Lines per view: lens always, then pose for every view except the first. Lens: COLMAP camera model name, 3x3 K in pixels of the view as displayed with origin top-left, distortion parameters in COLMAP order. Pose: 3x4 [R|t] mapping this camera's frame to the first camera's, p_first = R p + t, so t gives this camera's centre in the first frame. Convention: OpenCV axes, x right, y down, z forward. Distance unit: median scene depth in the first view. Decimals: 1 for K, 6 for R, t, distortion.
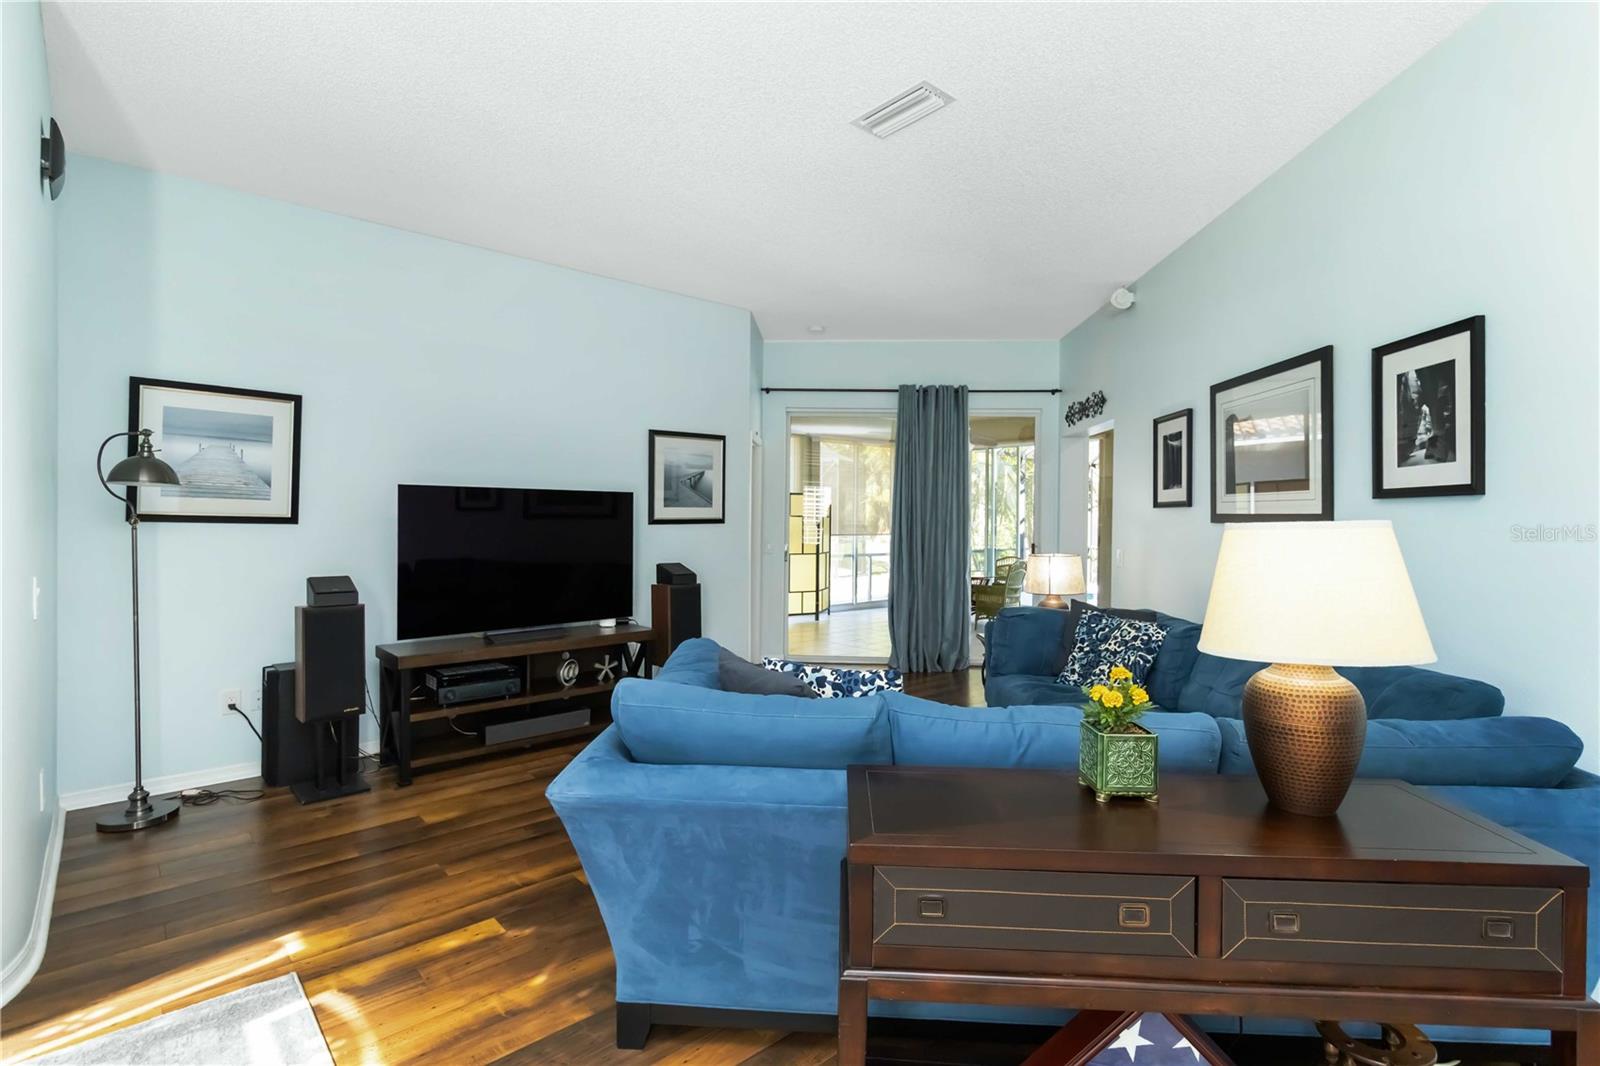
lens RADIAL K [[744.9, 0, 792.7], [0, 744.9, 525.7], [0, 0, 1]] dist [0.000182, 0.000053]
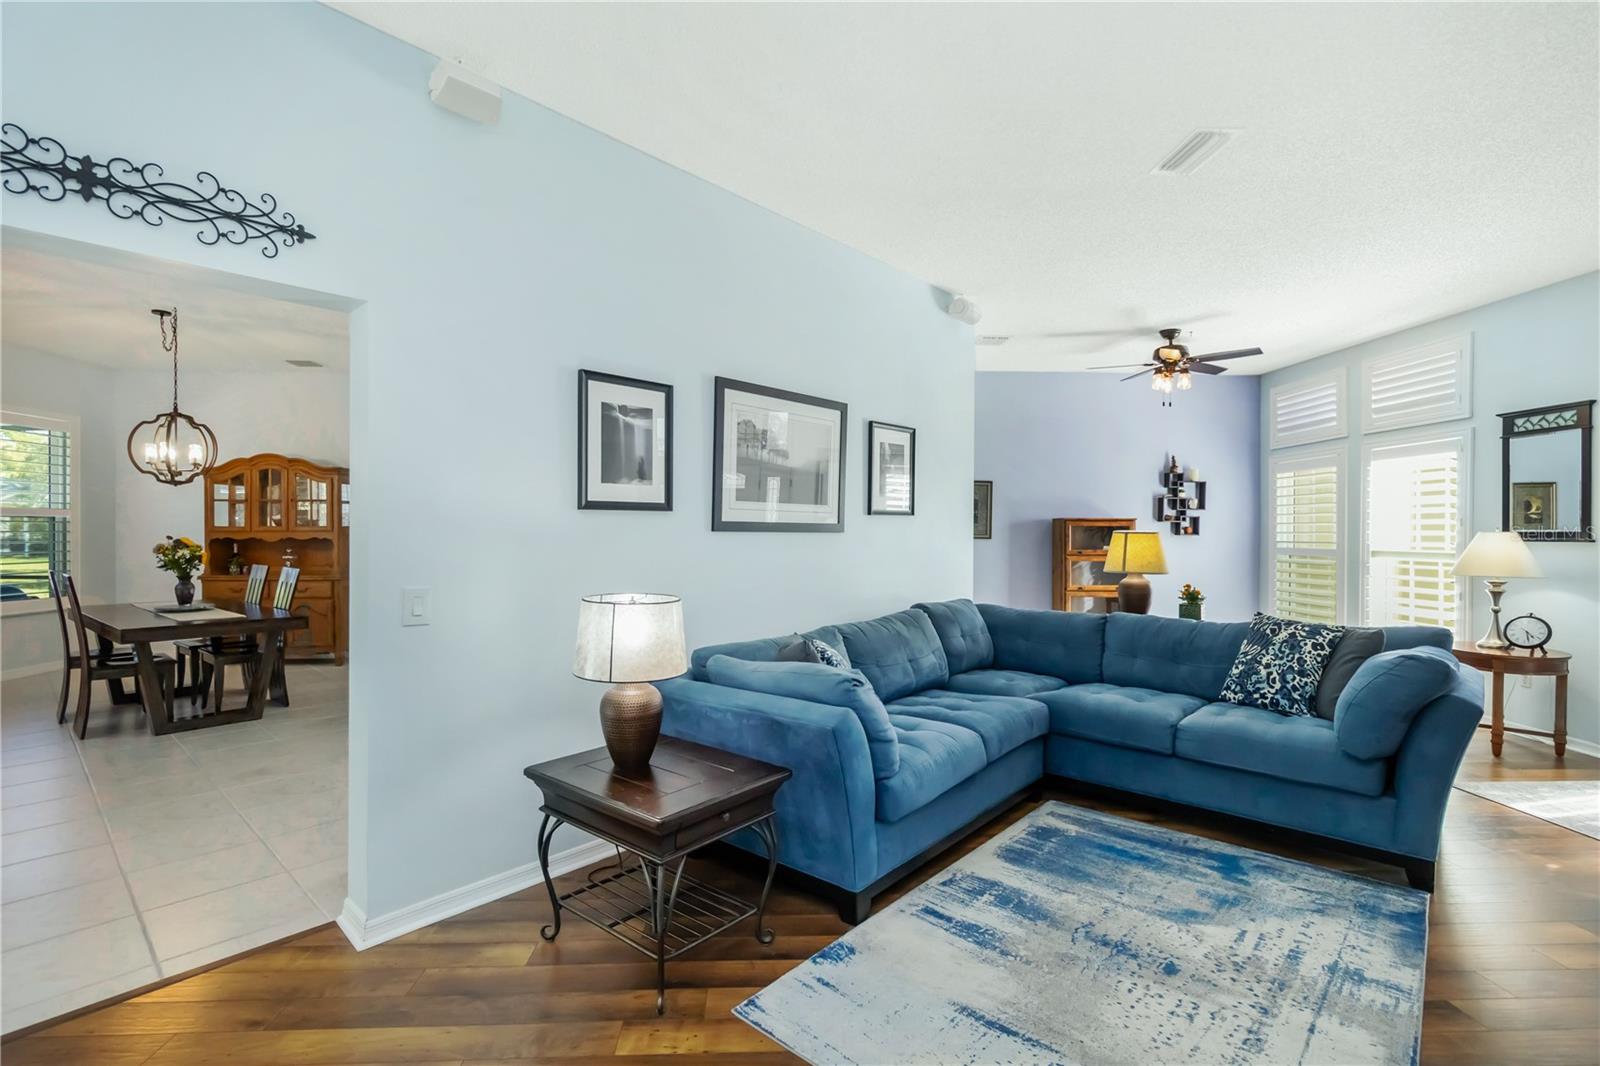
lens RADIAL K [[736.0, 0, 792.1], [0, 736.0, 529.9], [0, 0, 1]] dist [-0.001405, 0.000257]
pose [[-0.769624, -0.013728, 0.638350, -0.073079], [-0.004488, 0.999860, 0.016091, -0.021204], [-0.638482, 0.009519, -0.769578, 1.737294]]
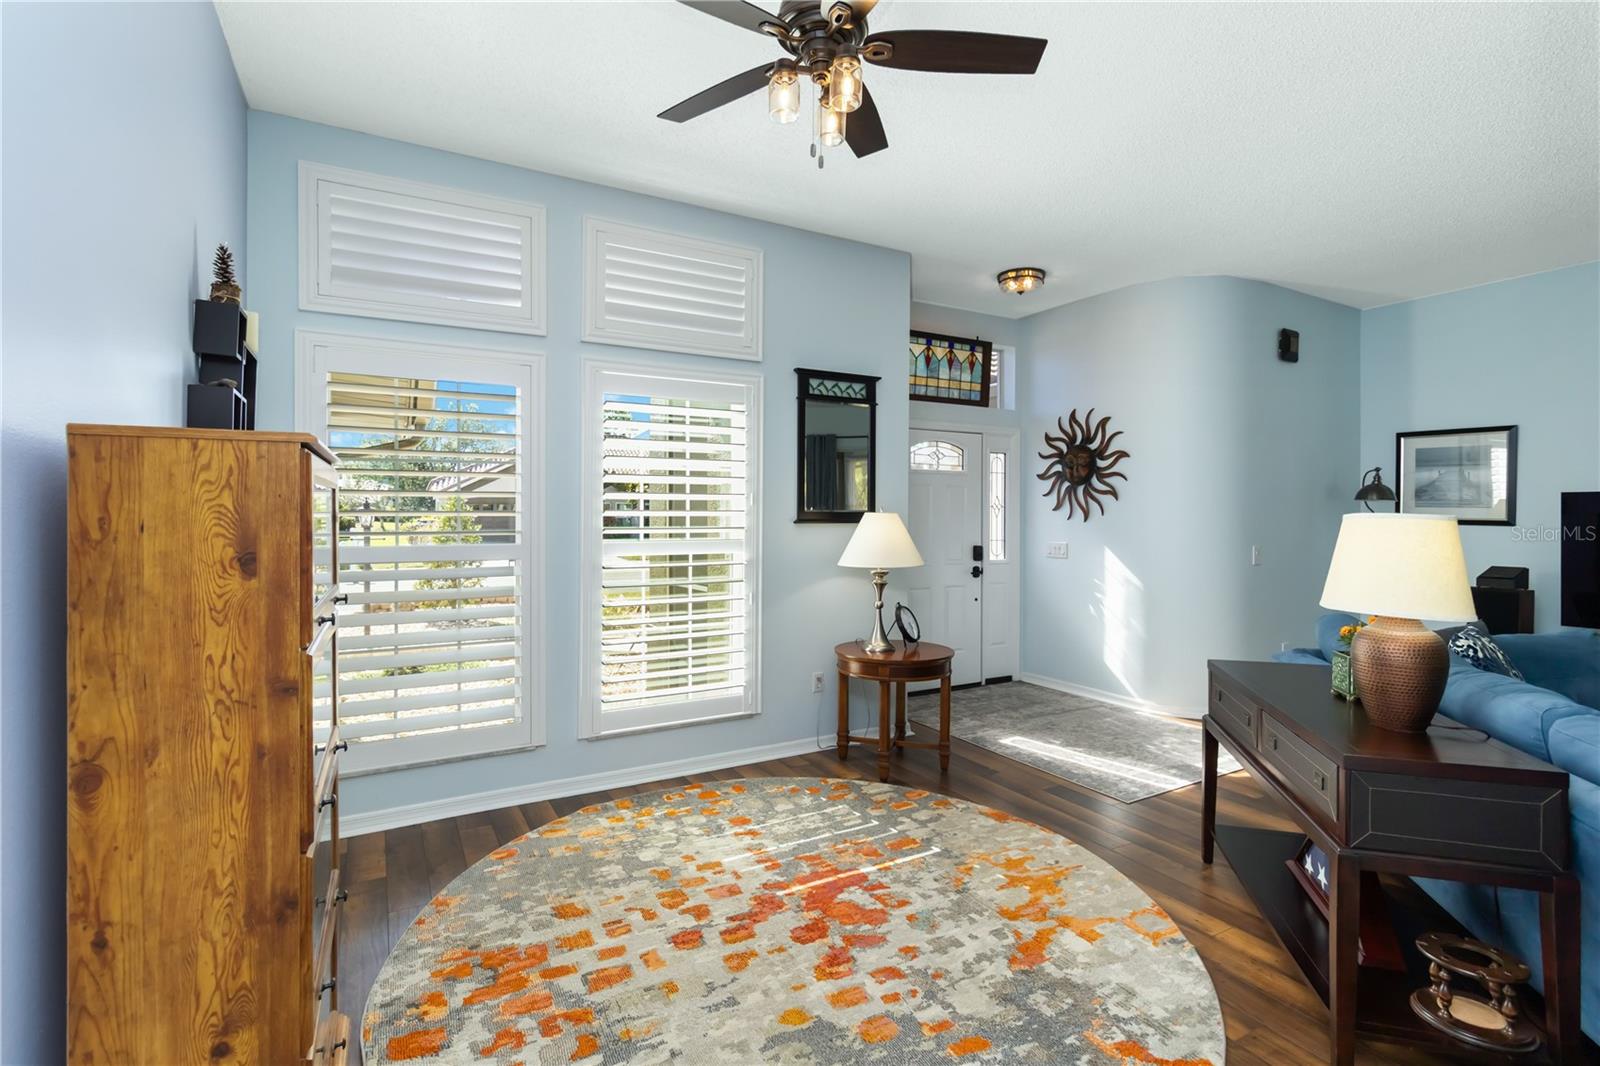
lens RADIAL K [[744.9, 0, 792.7], [0, 744.9, 525.7], [0, 0, 1]] dist [0.000182, 0.000053]
pose [[-0.222887, 0.003232, -0.974839, 0.887394], [-0.017454, 0.999821, 0.007305, 0.009636], [0.974688, 0.018644, -0.222790, 0.088269]]
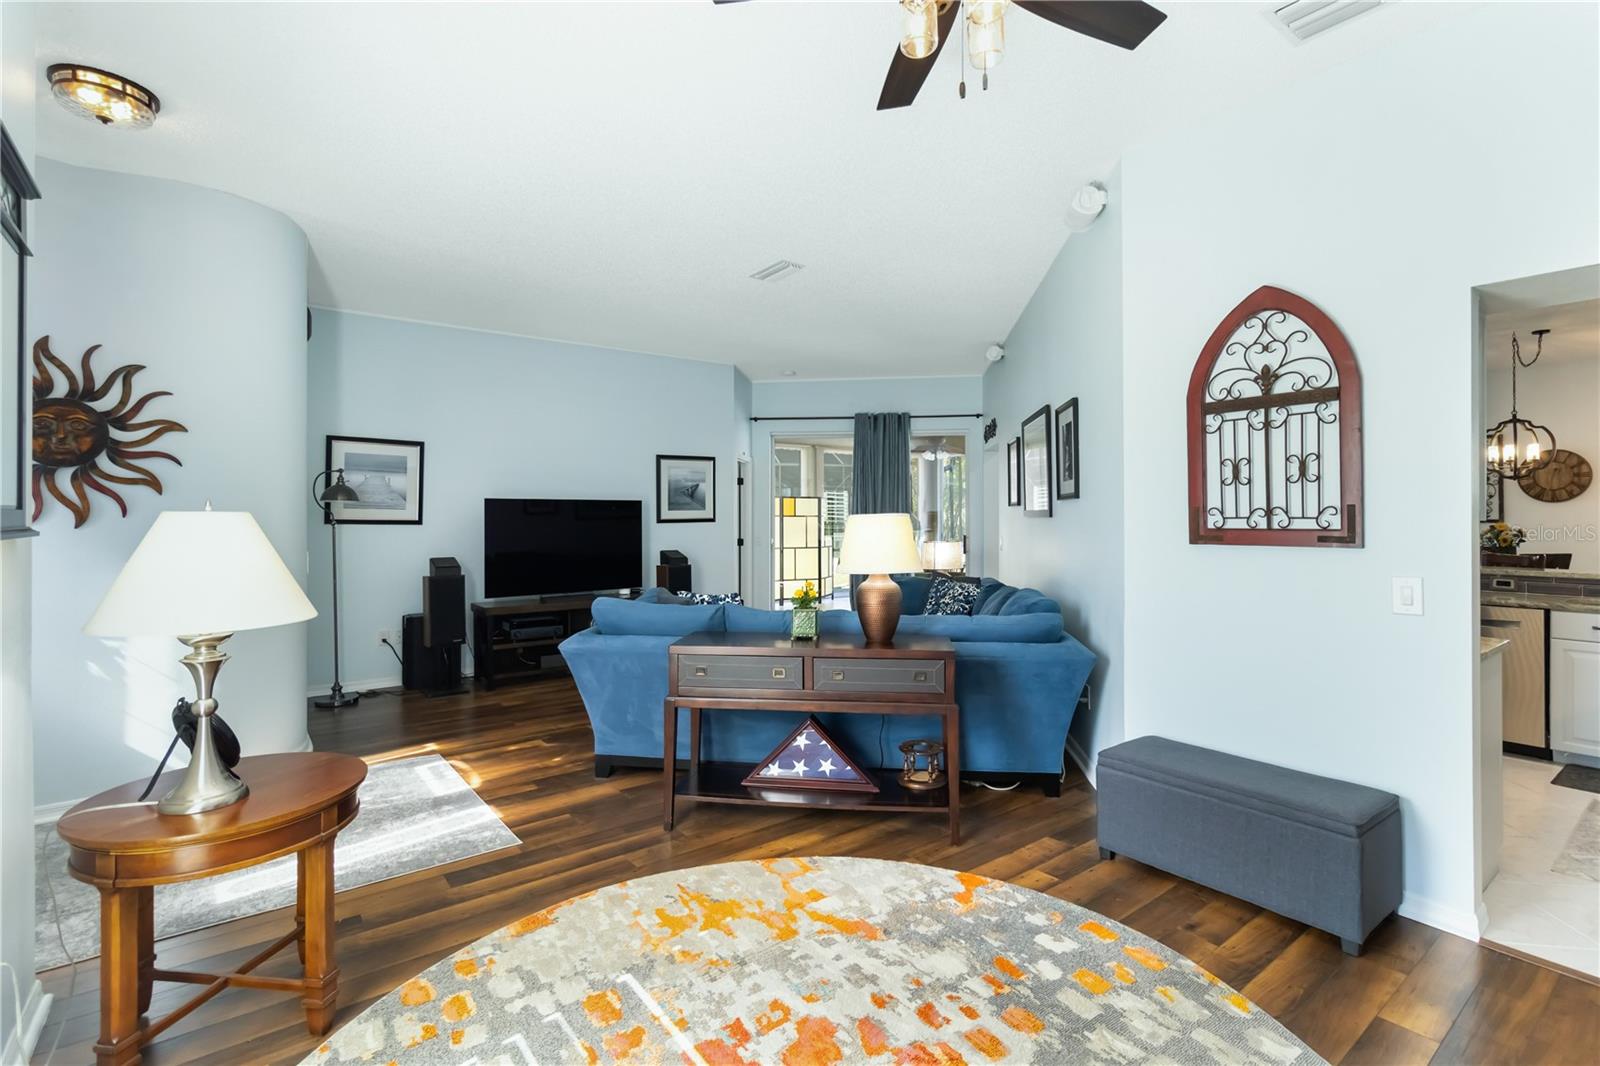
lens RADIAL K [[749.2, 0, 801.5], [0, 749.2, 515.6], [0, 0, 1]] dist [0.000064, 0.000074]
pose [[0.997101, -0.012621, -0.075038, 0.250099], [0.011523, 0.999820, -0.015046, 0.011818], [0.075214, 0.014138, 0.997067, -0.516201]]
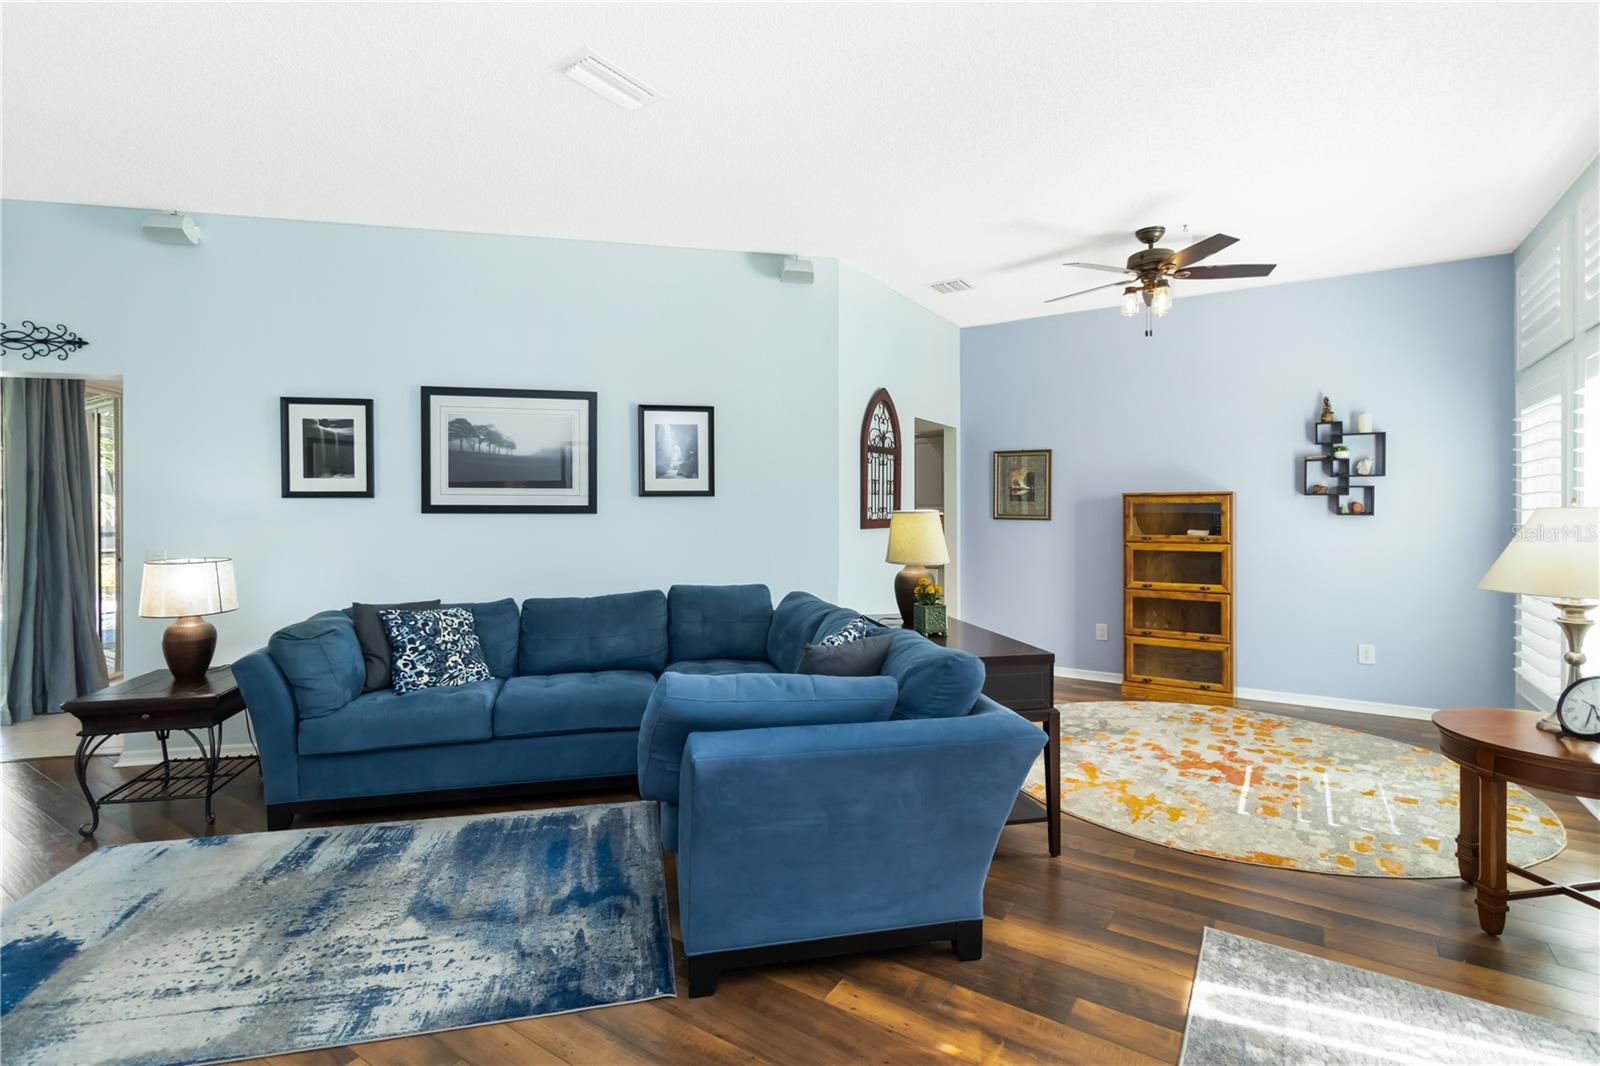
lens RADIAL K [[739.6, 0, 802.6], [0, 739.6, 510.4], [0, 0, 1]] dist [0.003222, 0.000584]
pose [[-0.254116, -0.007189, 0.967147, -0.661990], [0.011488, 0.999879, 0.010450, -0.013754], [-0.967106, 0.013766, -0.254003, 0.798377]]
